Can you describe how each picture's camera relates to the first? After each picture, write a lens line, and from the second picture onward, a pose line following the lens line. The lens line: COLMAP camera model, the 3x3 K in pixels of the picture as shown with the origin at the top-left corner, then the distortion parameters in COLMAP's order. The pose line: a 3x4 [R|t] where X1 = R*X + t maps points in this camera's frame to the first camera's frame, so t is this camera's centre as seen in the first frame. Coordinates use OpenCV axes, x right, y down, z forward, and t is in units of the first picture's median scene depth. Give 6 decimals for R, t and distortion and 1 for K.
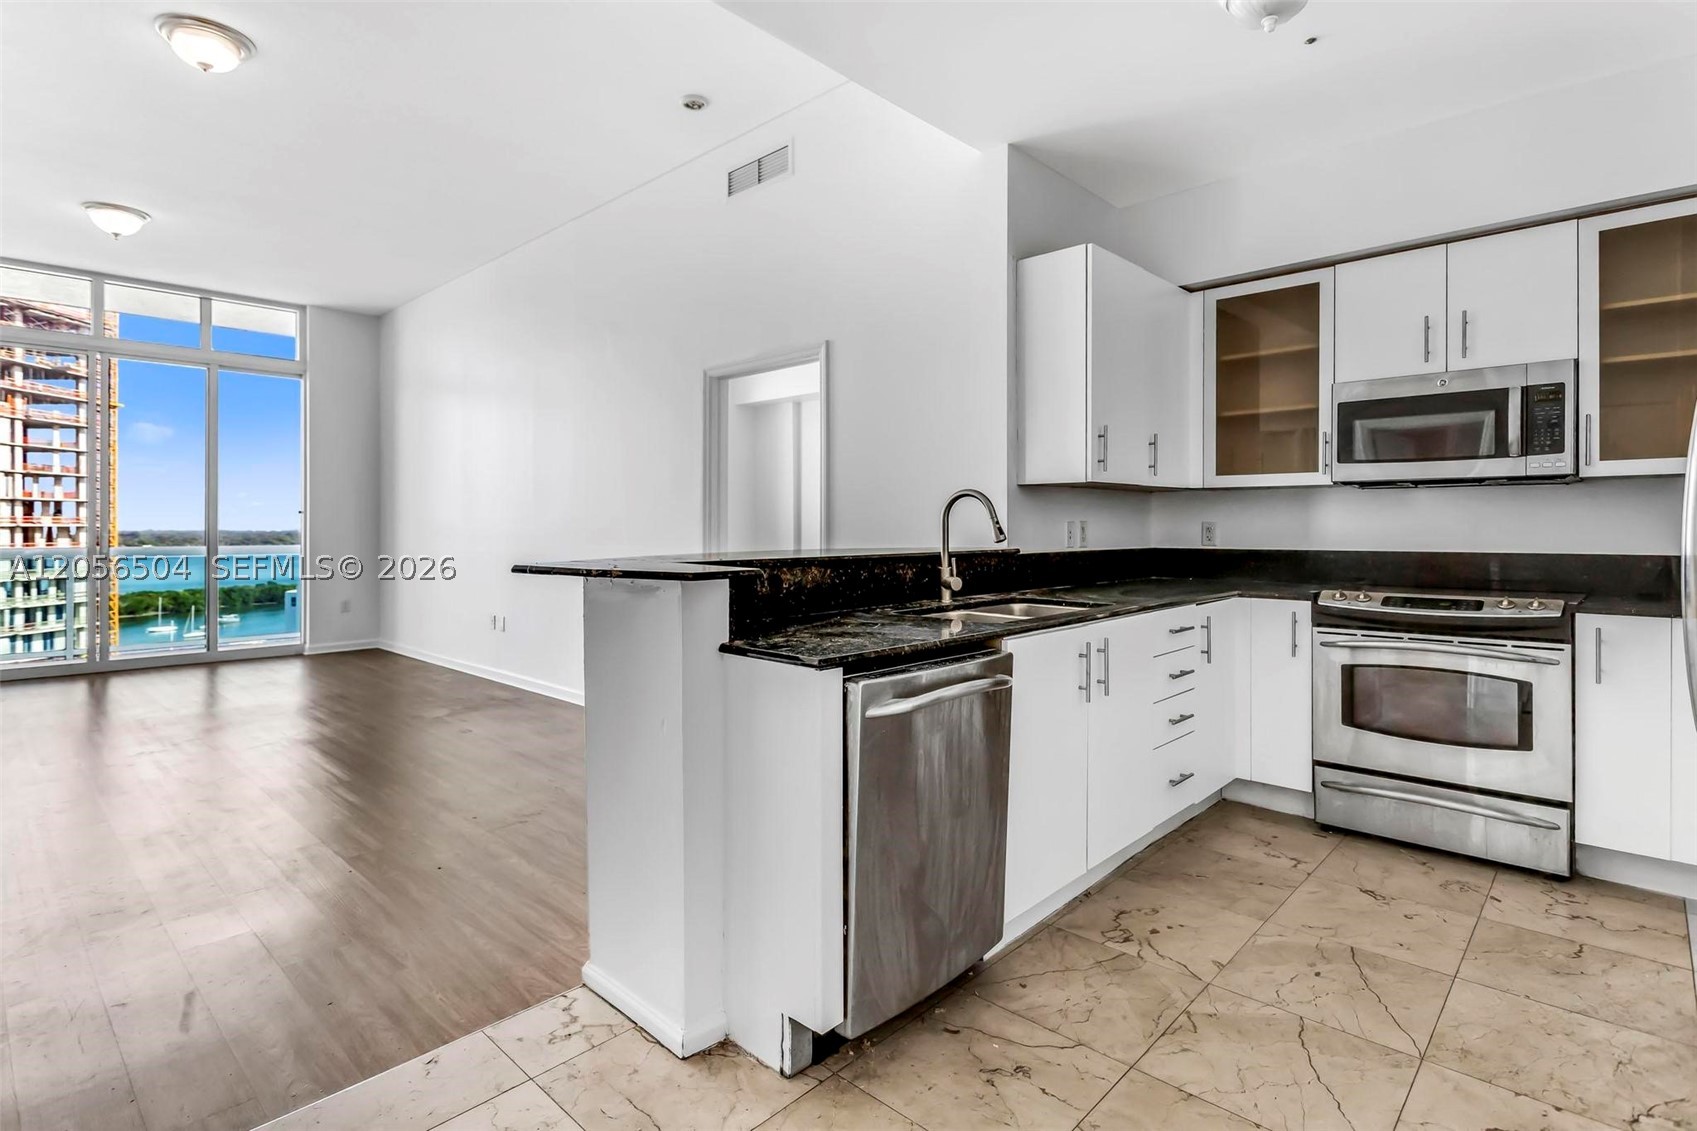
lens RADIAL K [[813.9, 0, 851.2], [0, 813.9, 526.3], [0, 0, 1]] dist [0.011582, -0.008967]
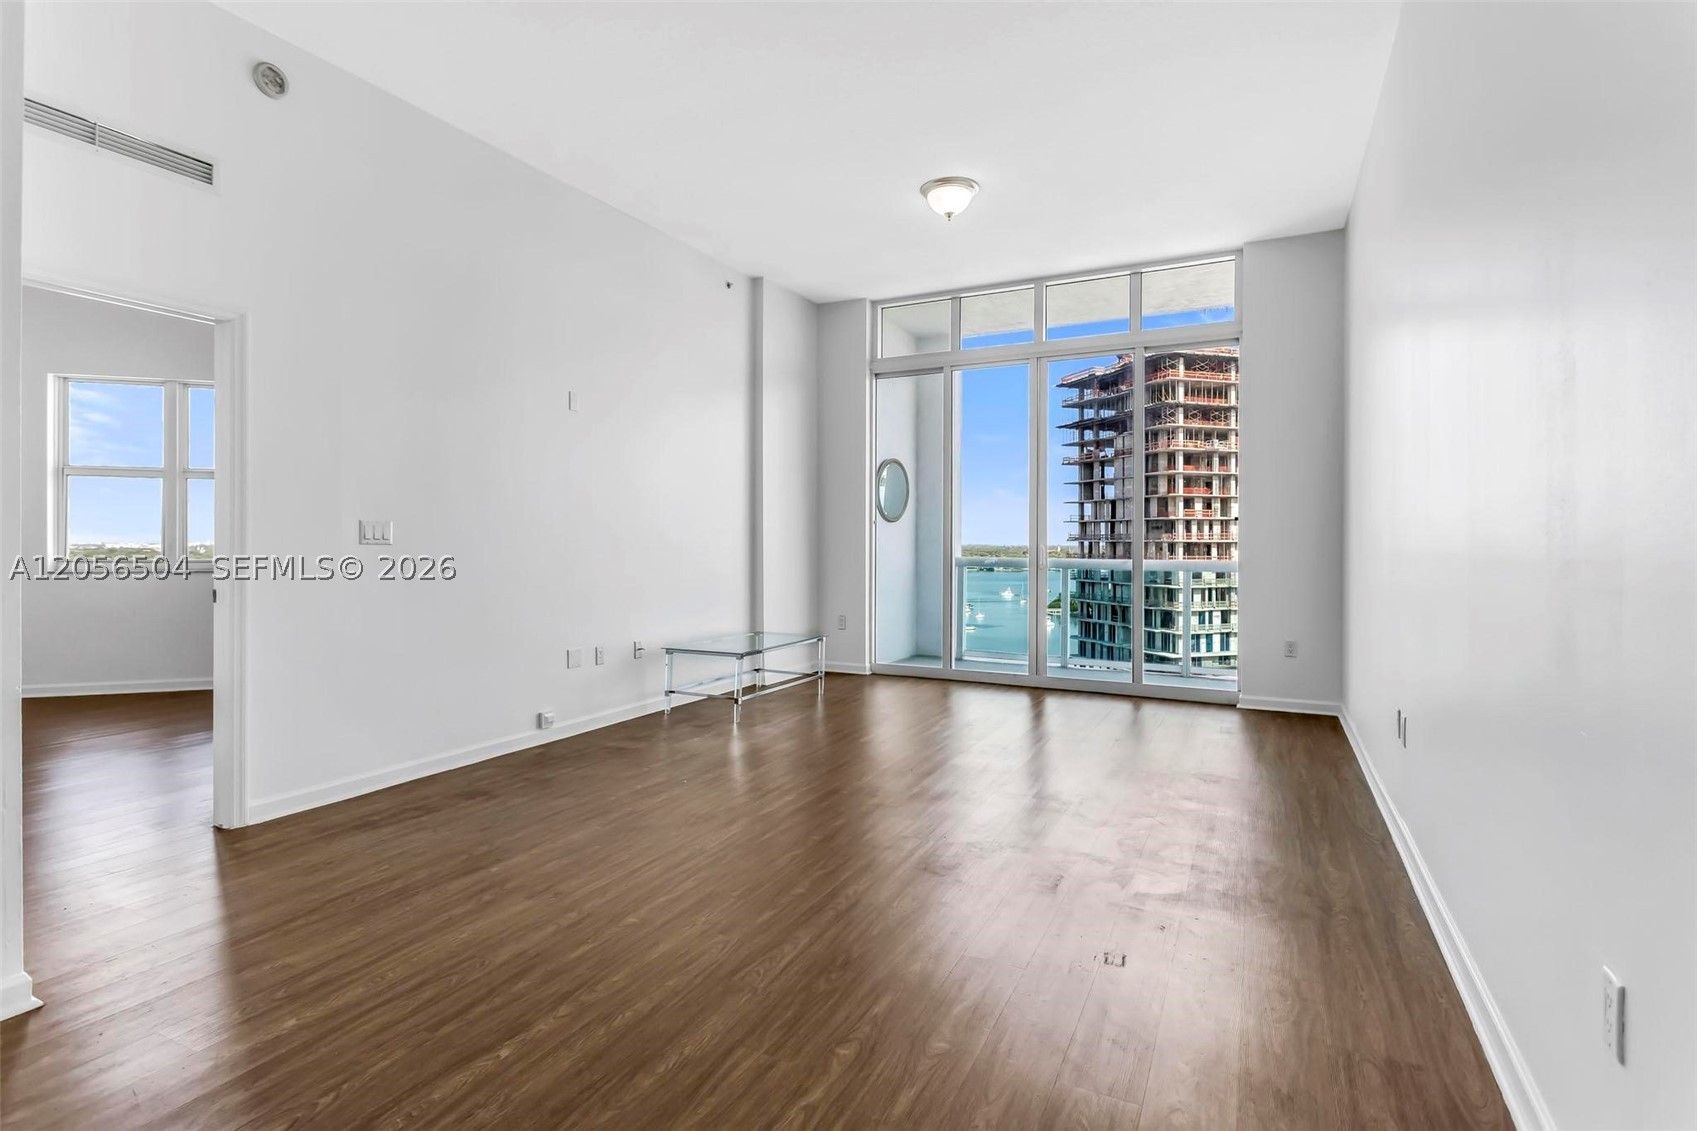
lens RADIAL K [[813.9, 0, 860.4], [0, 813.9, 538.1], [0, 0, 1]] dist [0.011582, -0.008967]
pose [[0.255817, -0.003213, -0.966720, -0.071282], [-0.003870, 0.999983, -0.004348, 0.013389], [0.966717, 0.004854, 0.255800, 1.066168]]
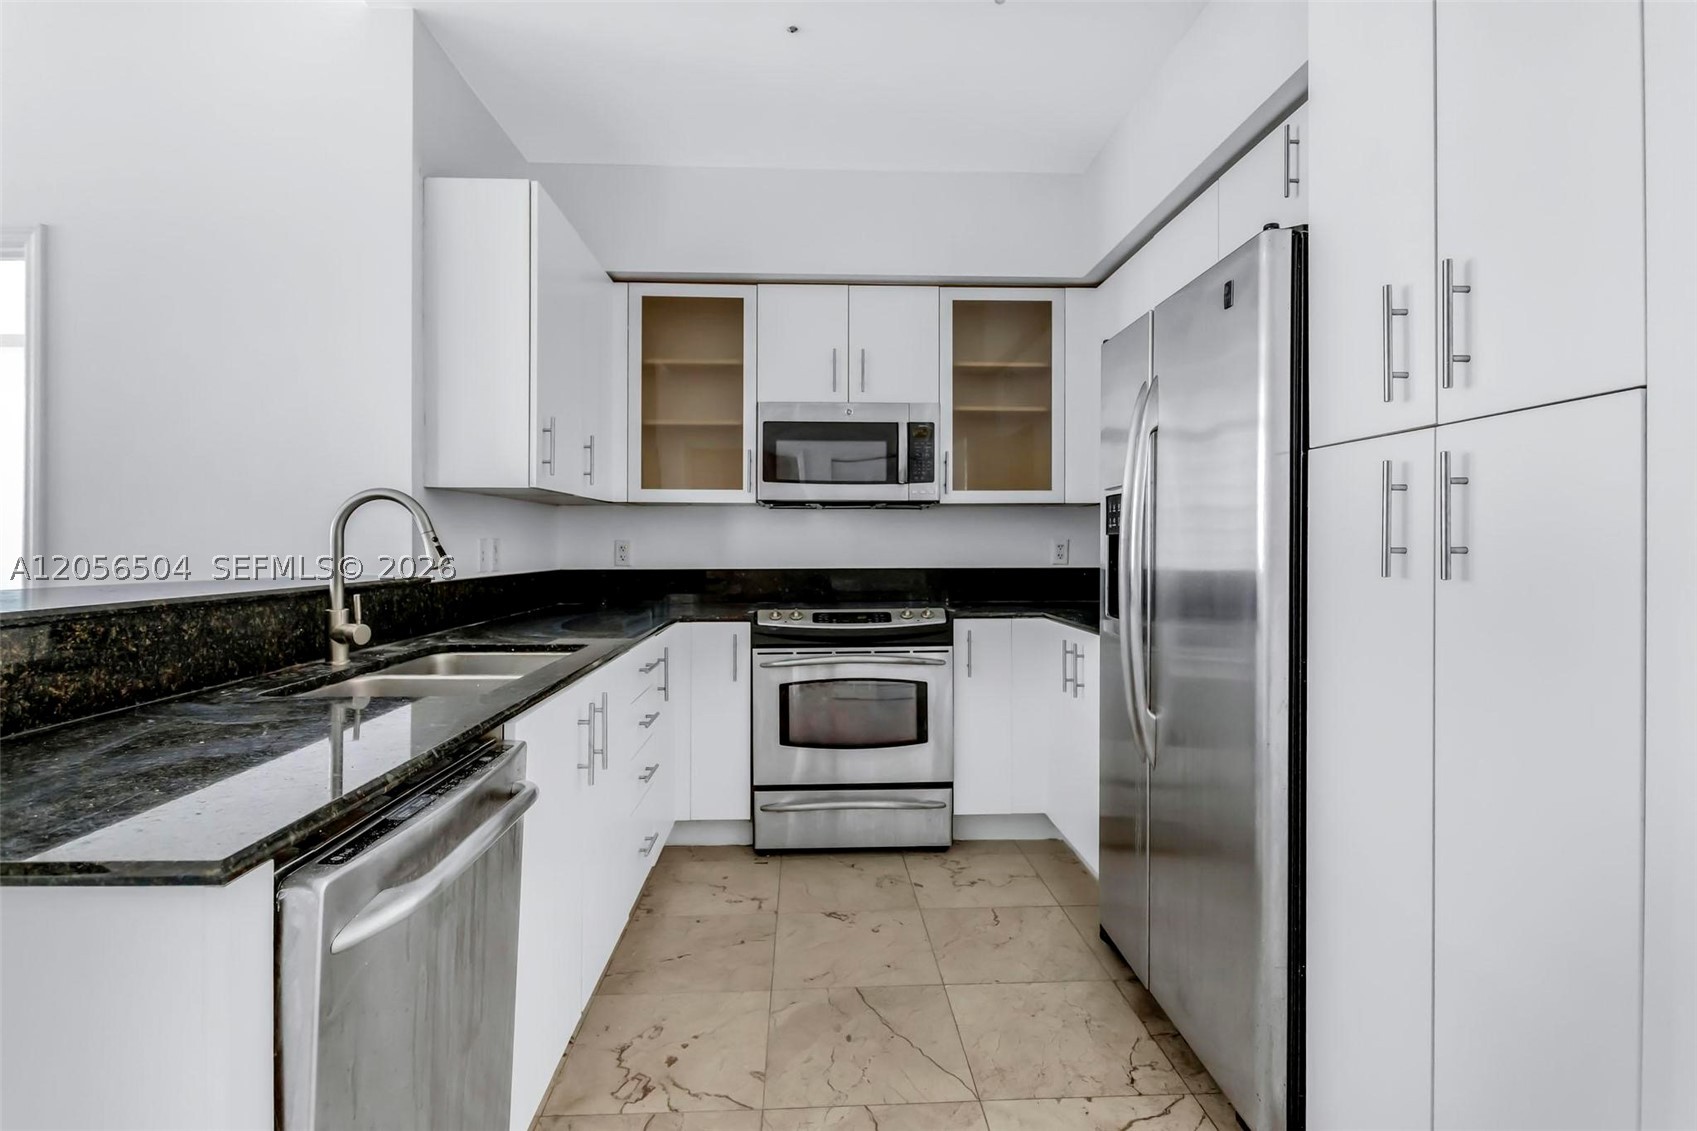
lens RADIAL K [[813.9, 0, 820.5], [0, 813.9, 539.9], [0, 0, 1]] dist [0.011582, -0.008967]
pose [[0.705712, 0.004363, 0.708485, -0.065321], [0.000896, 0.999975, -0.007050, 0.001001], [-0.708498, 0.005610, 0.705691, 0.261135]]
